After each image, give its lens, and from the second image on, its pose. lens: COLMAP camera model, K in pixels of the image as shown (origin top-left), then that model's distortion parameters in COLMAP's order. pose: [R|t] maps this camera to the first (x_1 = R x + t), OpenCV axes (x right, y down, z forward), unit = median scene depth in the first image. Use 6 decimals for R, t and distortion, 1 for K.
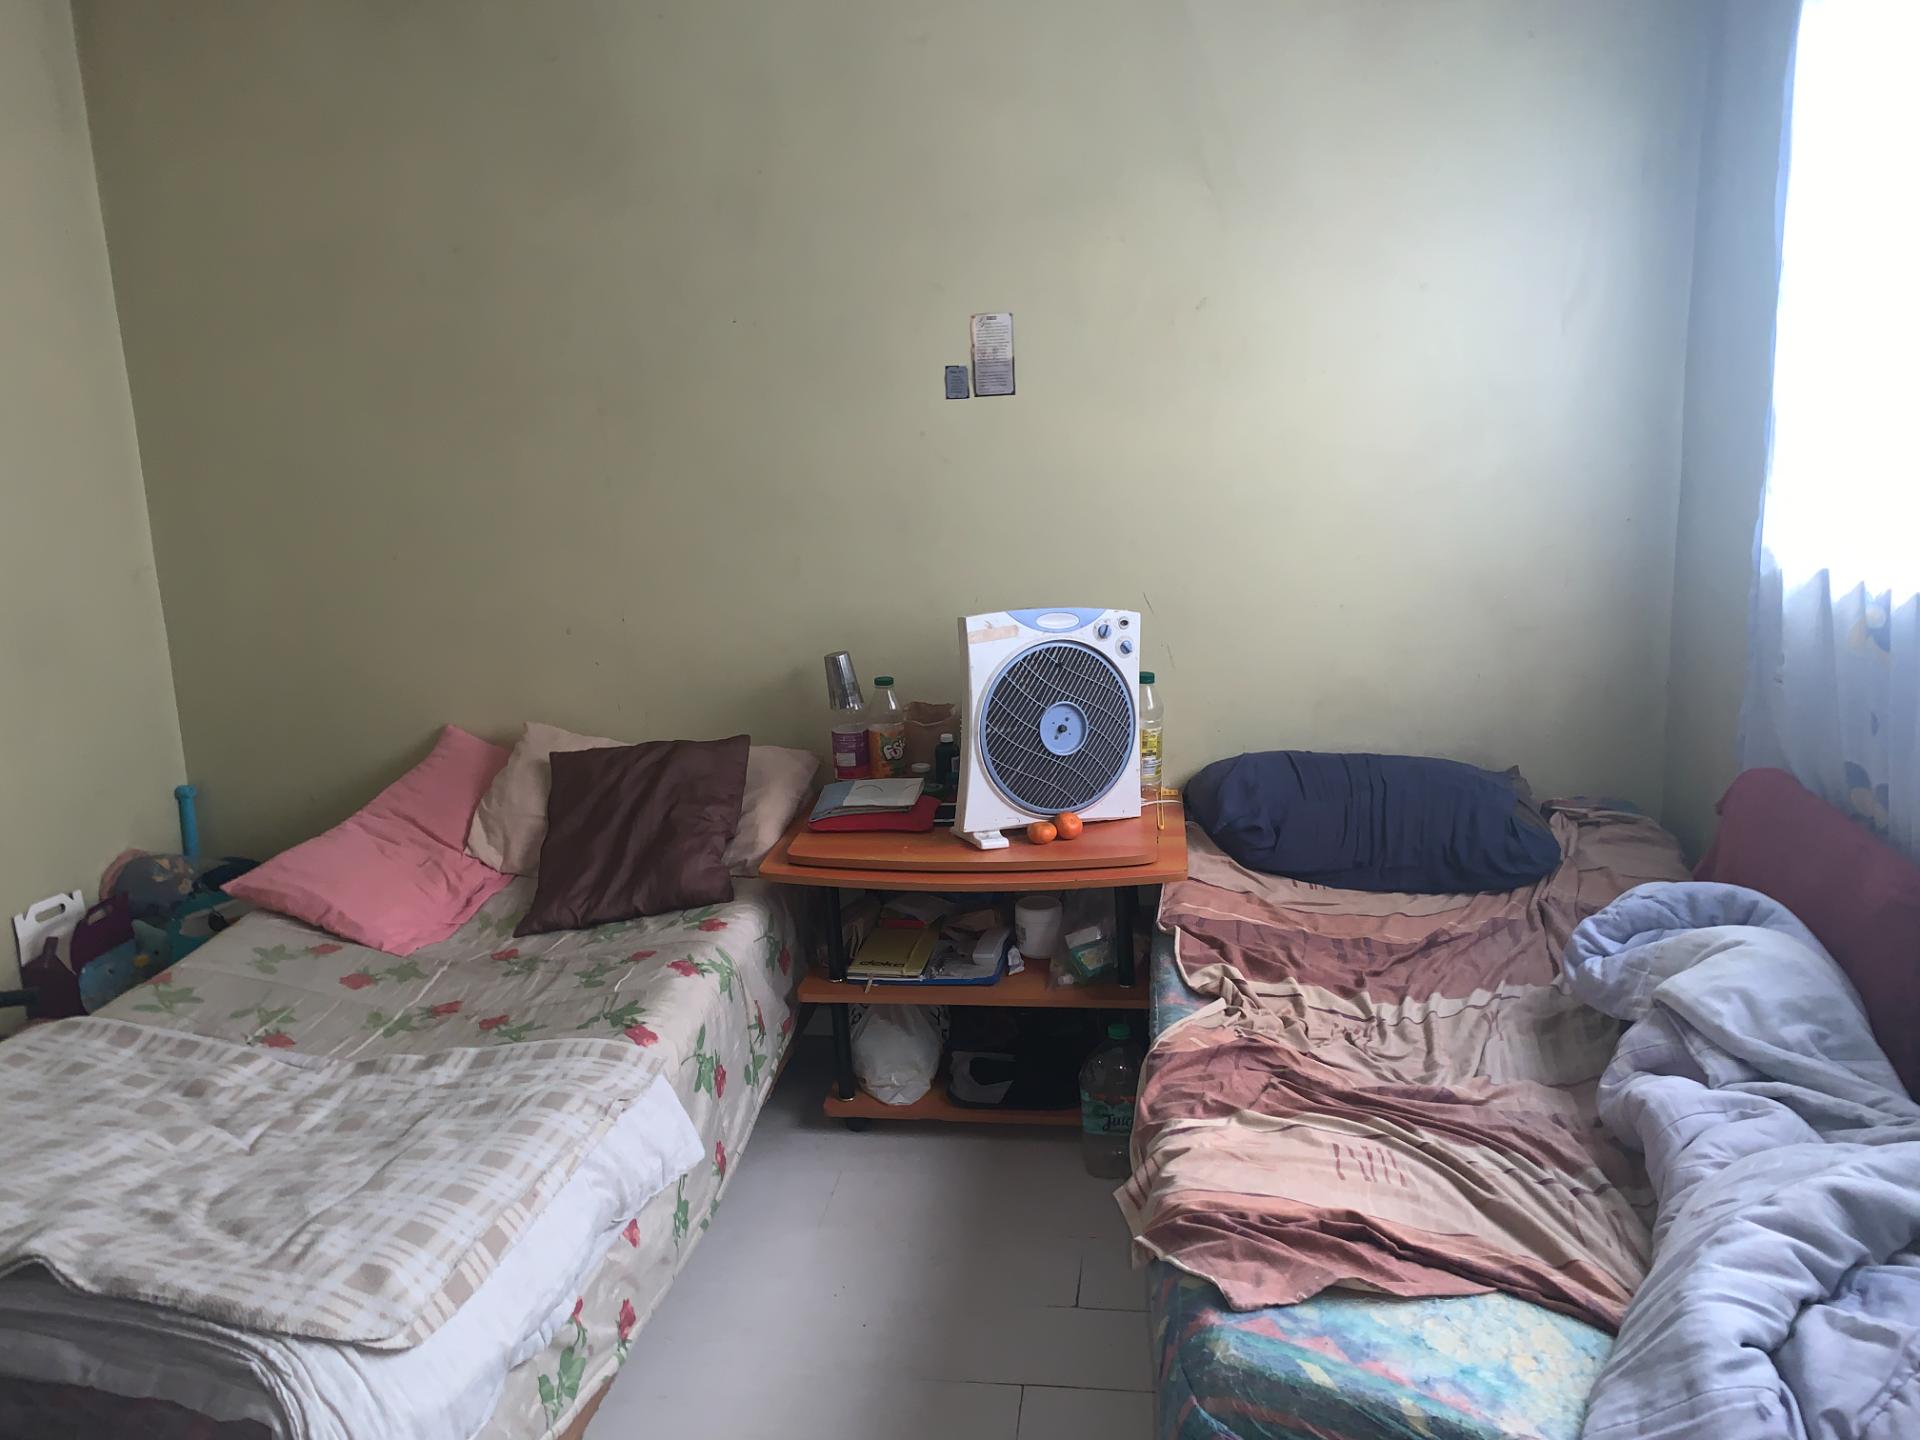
lens RADIAL K [[1469.1, 0, 957.5], [0, 1469.1, 715.6], [0, 0, 1]] dist [0.053566, -0.065317]
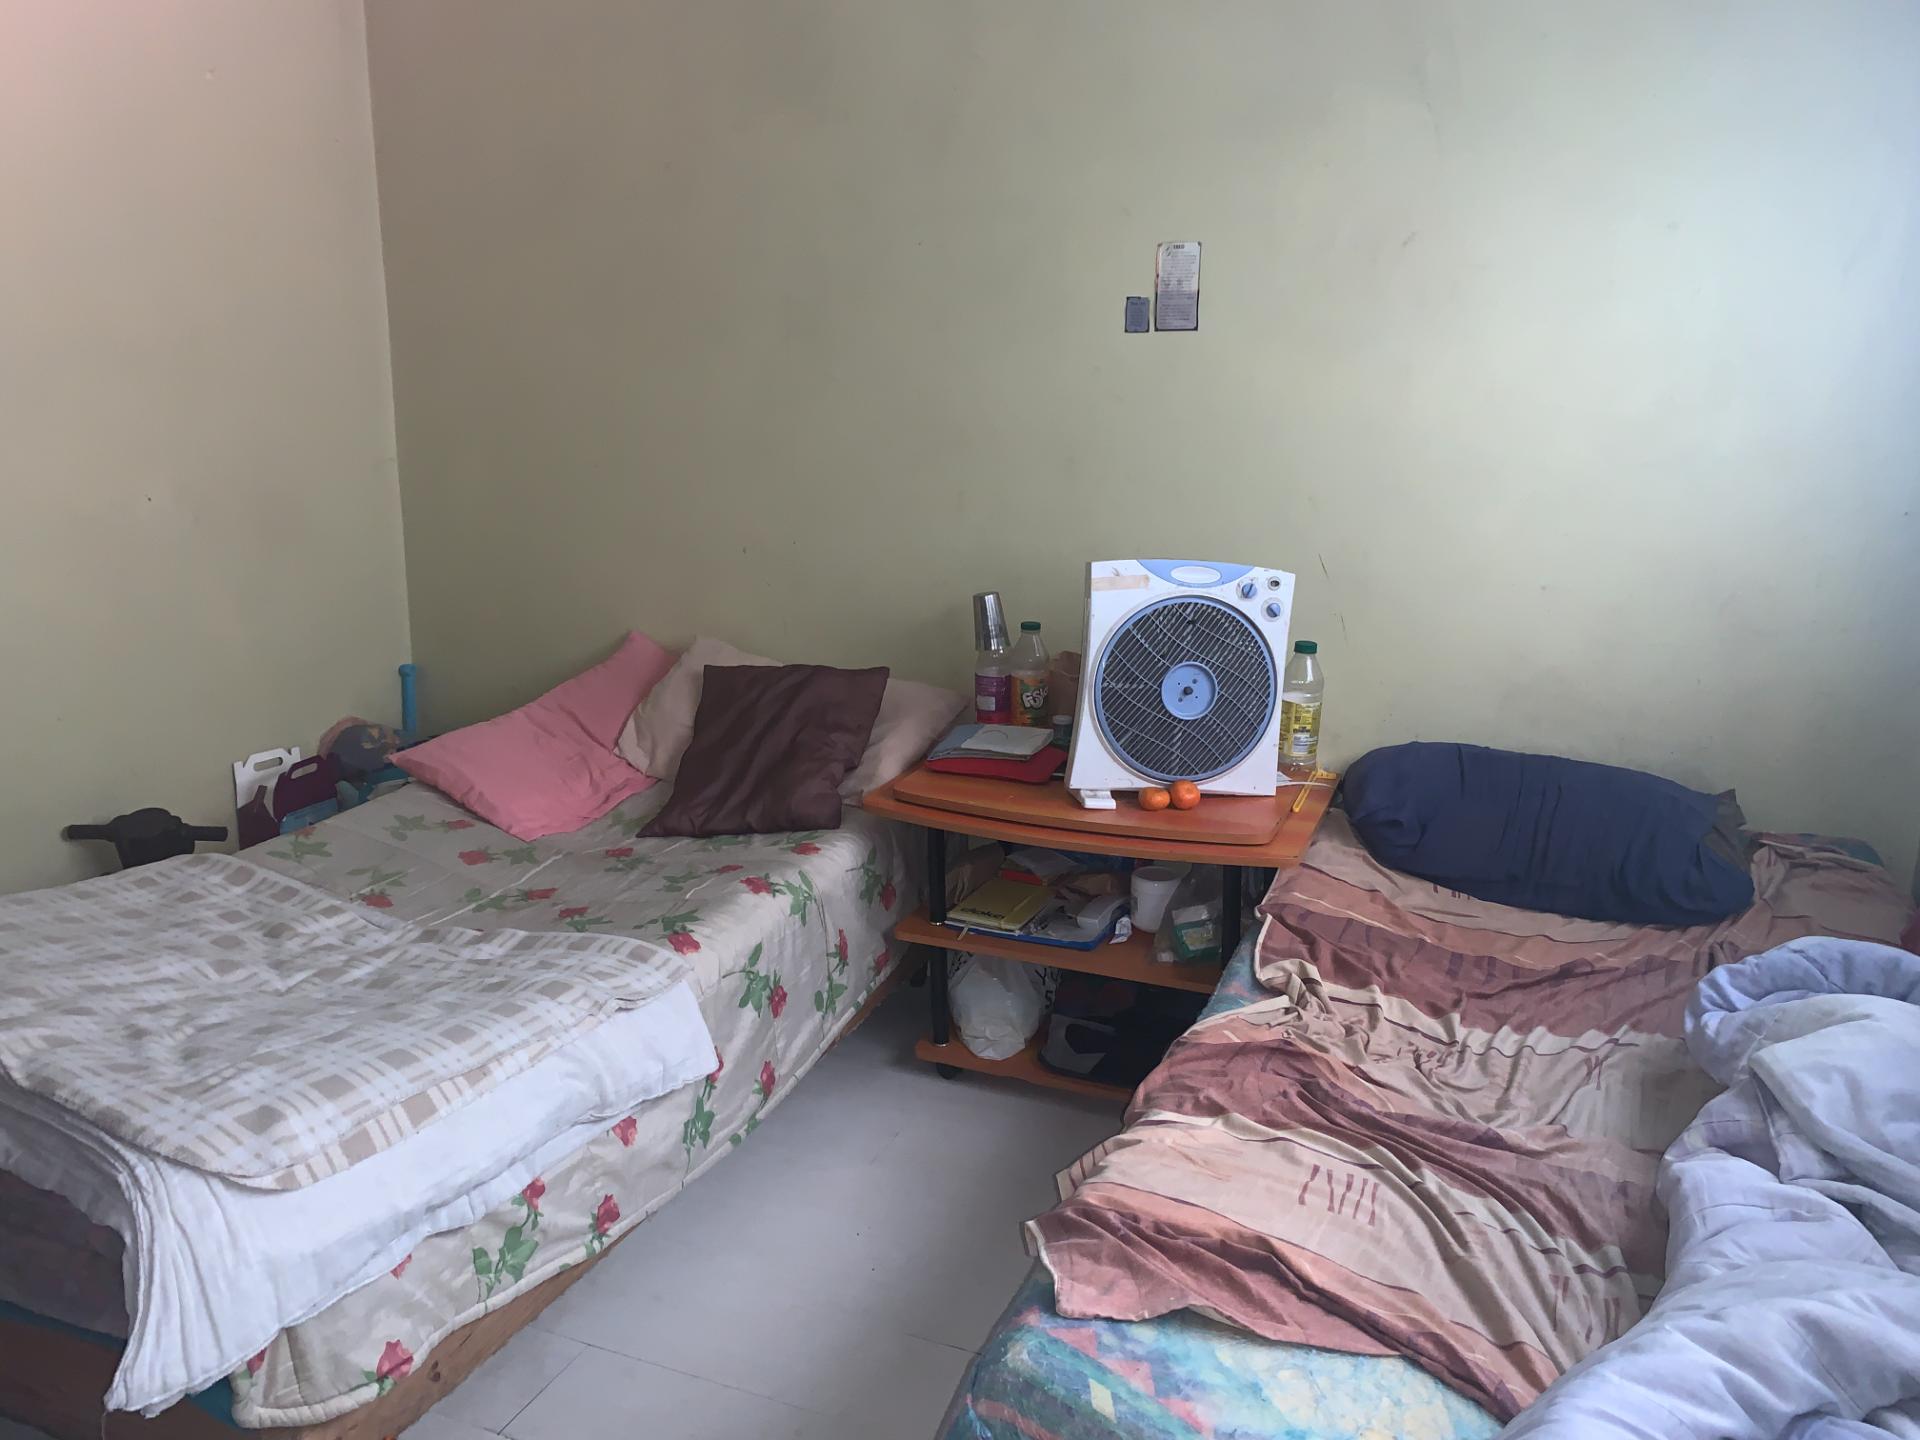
lens RADIAL K [[1469.1, 0, 968.8], [0, 1469.1, 729.1], [0, 0, 1]] dist [0.053566, -0.065317]
pose [[0.966598, 0.108647, -0.232128, 0.185684], [-0.101098, 0.993894, 0.044212, 0.007262], [0.235514, -0.019268, 0.971680, 0.070439]]
